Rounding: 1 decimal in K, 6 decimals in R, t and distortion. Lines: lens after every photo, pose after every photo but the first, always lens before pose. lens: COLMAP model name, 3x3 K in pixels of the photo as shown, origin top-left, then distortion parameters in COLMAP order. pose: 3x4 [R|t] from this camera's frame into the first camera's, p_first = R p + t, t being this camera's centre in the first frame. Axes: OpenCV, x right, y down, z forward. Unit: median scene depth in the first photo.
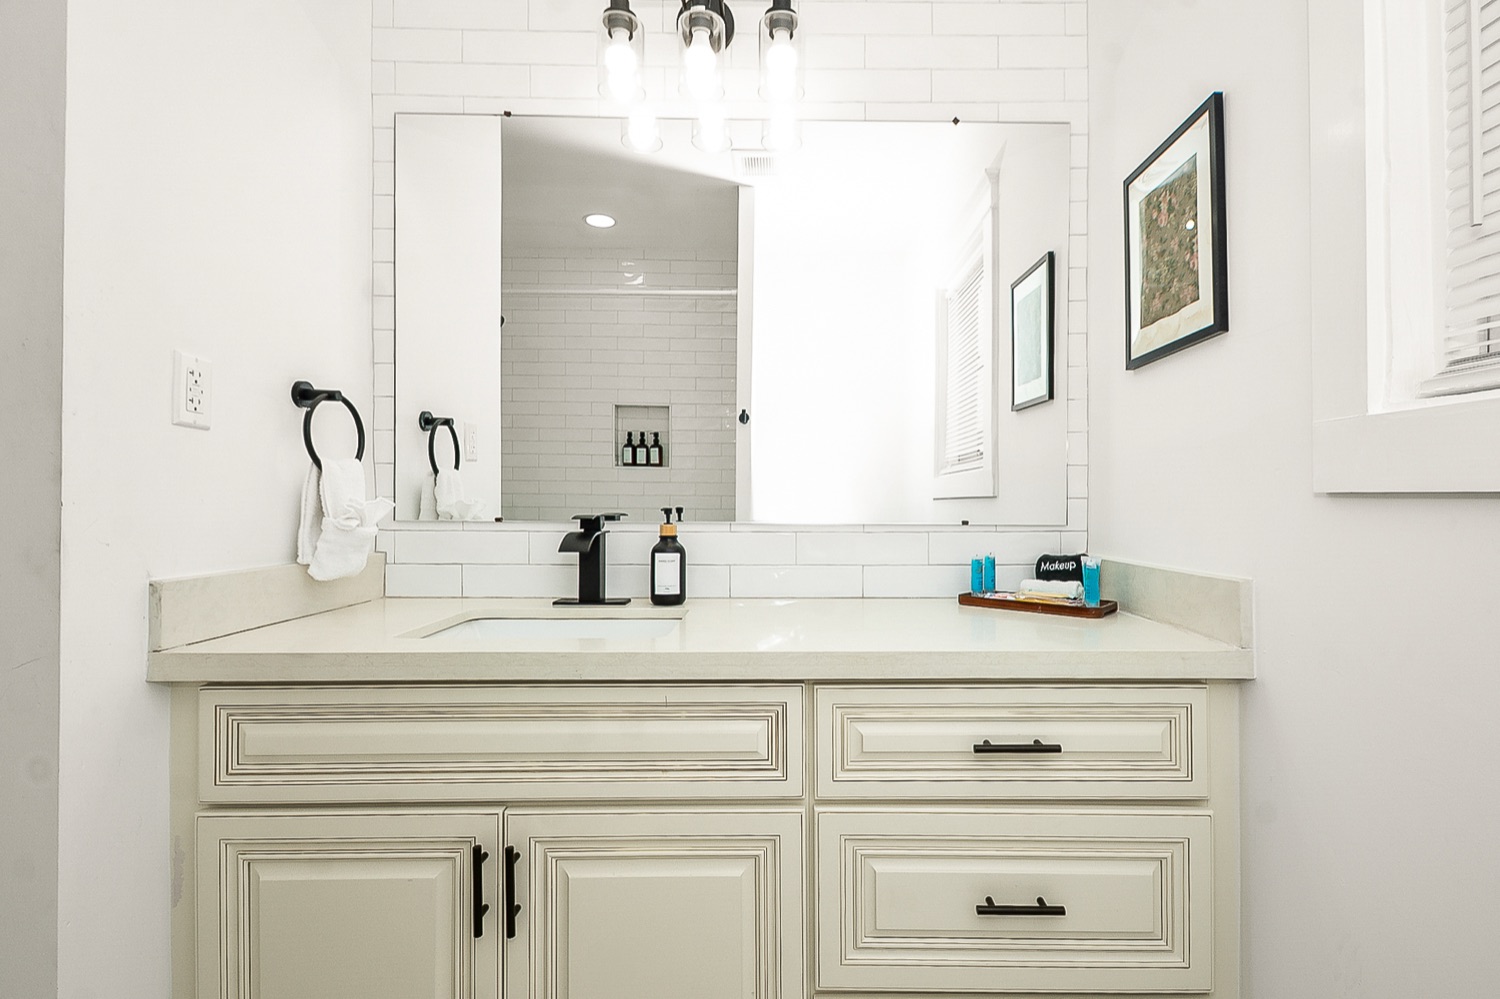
lens RADIAL K [[688.8, 0, 750.0], [0, 688.8, 499.5], [0, 0, 1]] dist [-0.001476, -0.000321]
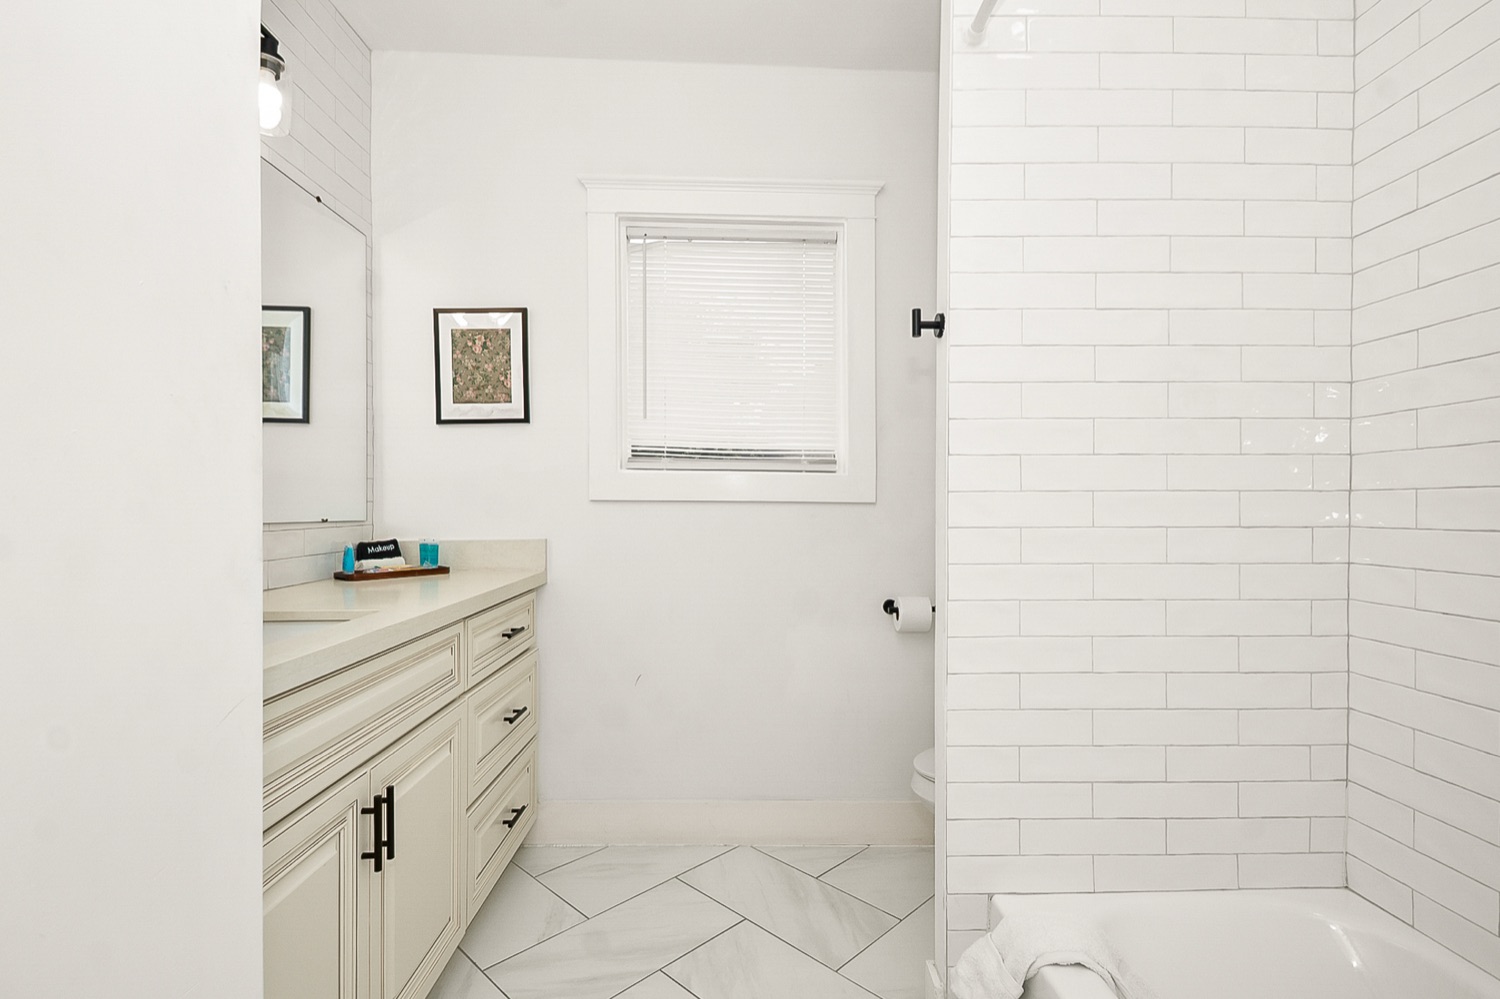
lens RADIAL K [[664.7, 0, 750.0], [0, 664.7, 499.5], [0, 0, 1]] dist [-0.000591, -0.000380]
pose [[0.004082, 0.011967, 0.999920, -1.157626], [-0.001892, 0.999927, -0.011960, 0.010989], [-0.999990, -0.001843, 0.004104, 0.269721]]
